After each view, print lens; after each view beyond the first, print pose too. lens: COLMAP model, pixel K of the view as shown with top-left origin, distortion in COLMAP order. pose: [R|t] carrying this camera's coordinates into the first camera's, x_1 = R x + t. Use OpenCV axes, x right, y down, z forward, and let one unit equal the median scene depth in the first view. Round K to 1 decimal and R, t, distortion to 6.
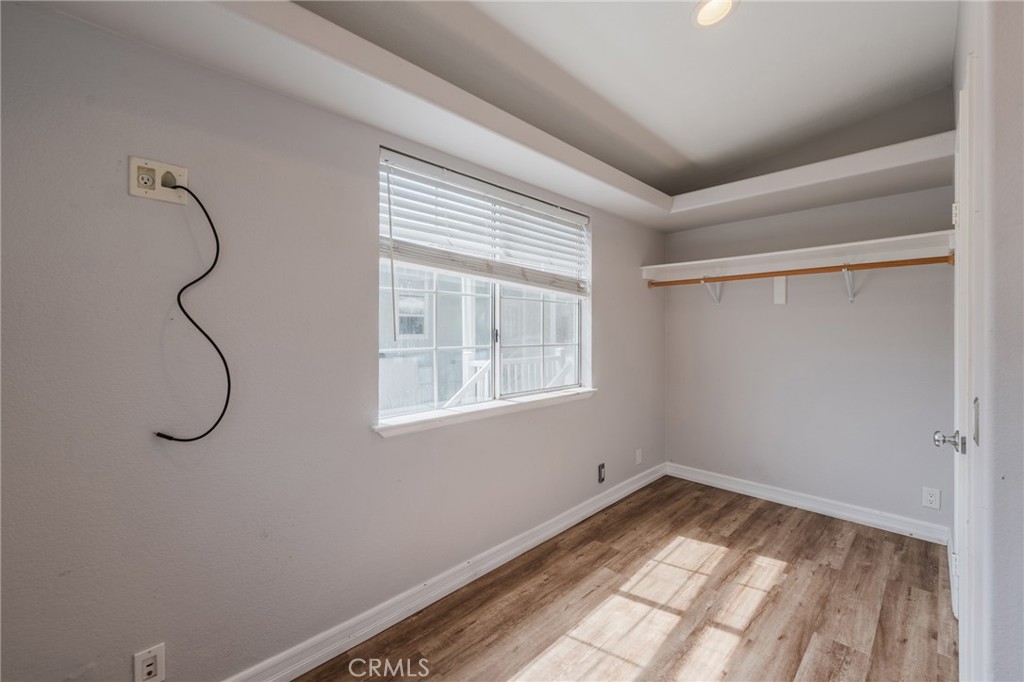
lens RADIAL K [[411.8, 0, 516.2], [0, 411.8, 332.8], [0, 0, 1]] dist [-0.000038, -0.000378]
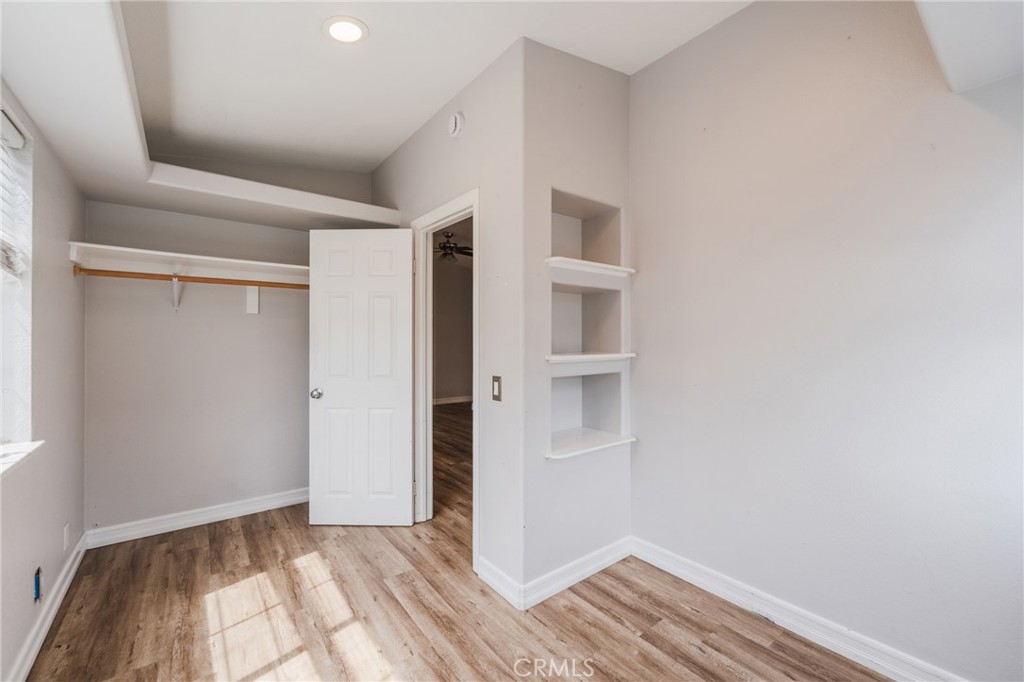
lens RADIAL K [[408.9, 0, 512.0], [0, 408.9, 341.0], [0, 0, 1]] dist [0.001360, 0.000637]
pose [[0.142041, 0.000111, 0.989861, -0.319754], [0.005543, 0.999984, -0.000908, 0.000667], [-0.989845, 0.005616, 0.142039, 0.298559]]
